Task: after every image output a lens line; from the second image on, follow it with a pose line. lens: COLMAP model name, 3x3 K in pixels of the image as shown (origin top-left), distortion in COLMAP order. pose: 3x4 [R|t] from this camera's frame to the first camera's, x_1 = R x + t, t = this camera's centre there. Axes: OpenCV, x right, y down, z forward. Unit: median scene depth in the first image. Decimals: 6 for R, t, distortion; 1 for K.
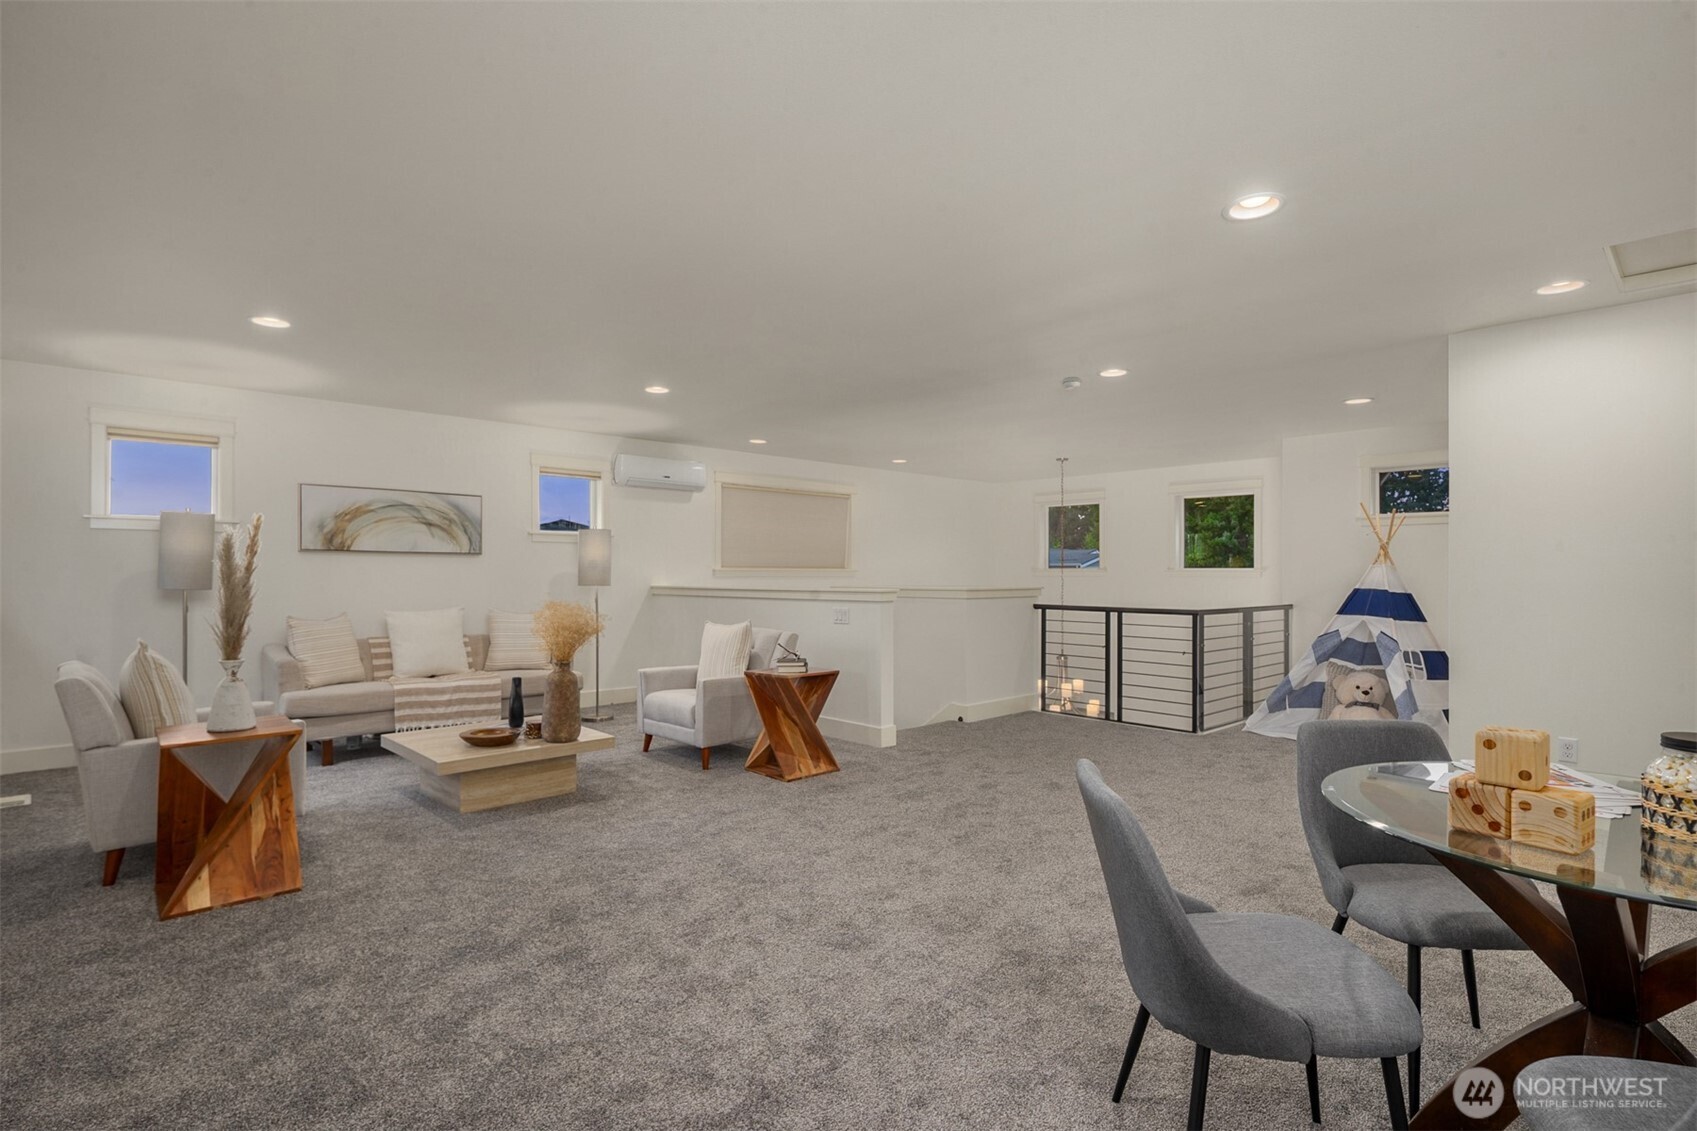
lens RADIAL K [[852.0, 0, 847.7], [0, 852.0, 574.0], [0, 0, 1]] dist [0.010109, -0.006737]
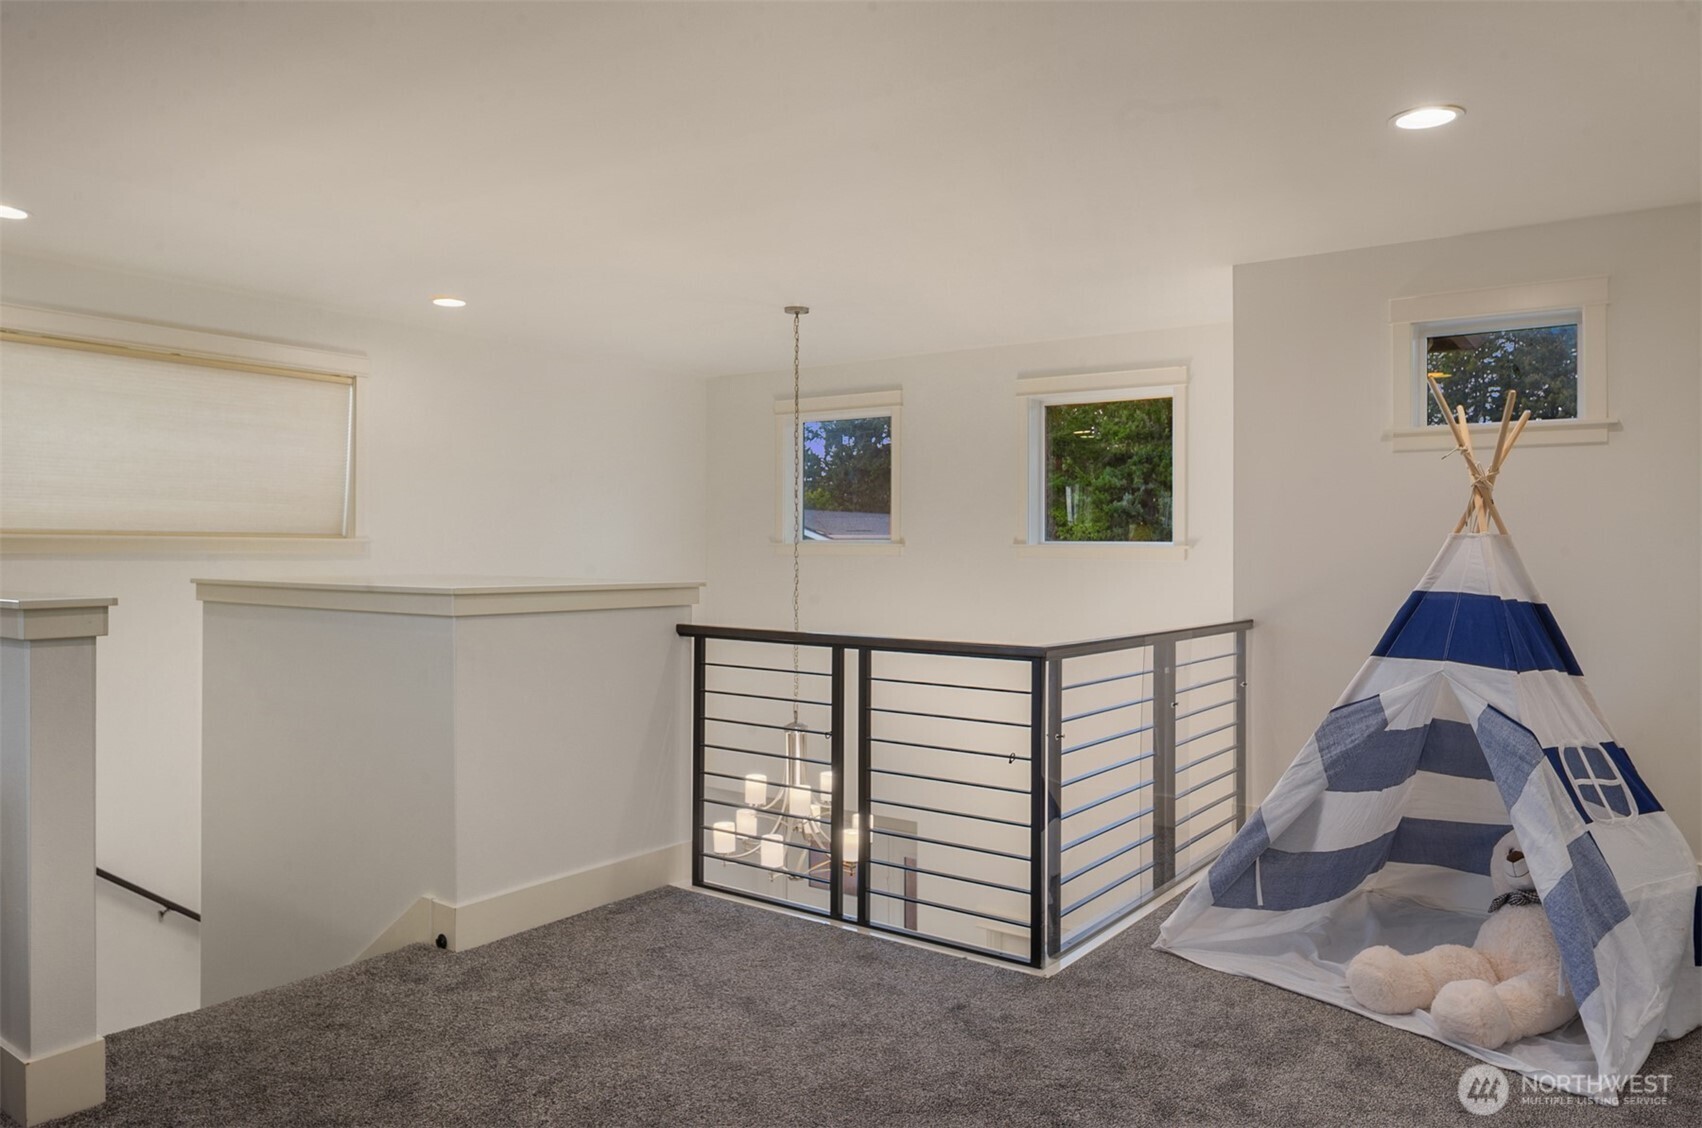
lens RADIAL K [[1185.7, 0, 849.1], [0, 1185.7, 551.4], [0, 0, 1]] dist [-0.013341, 0.004626]
pose [[0.982753, 0.004359, 0.184871, 0.224771], [-0.004405, 0.999990, -0.000158, -0.000260], [-0.184869, -0.000659, 0.982763, 0.492295]]
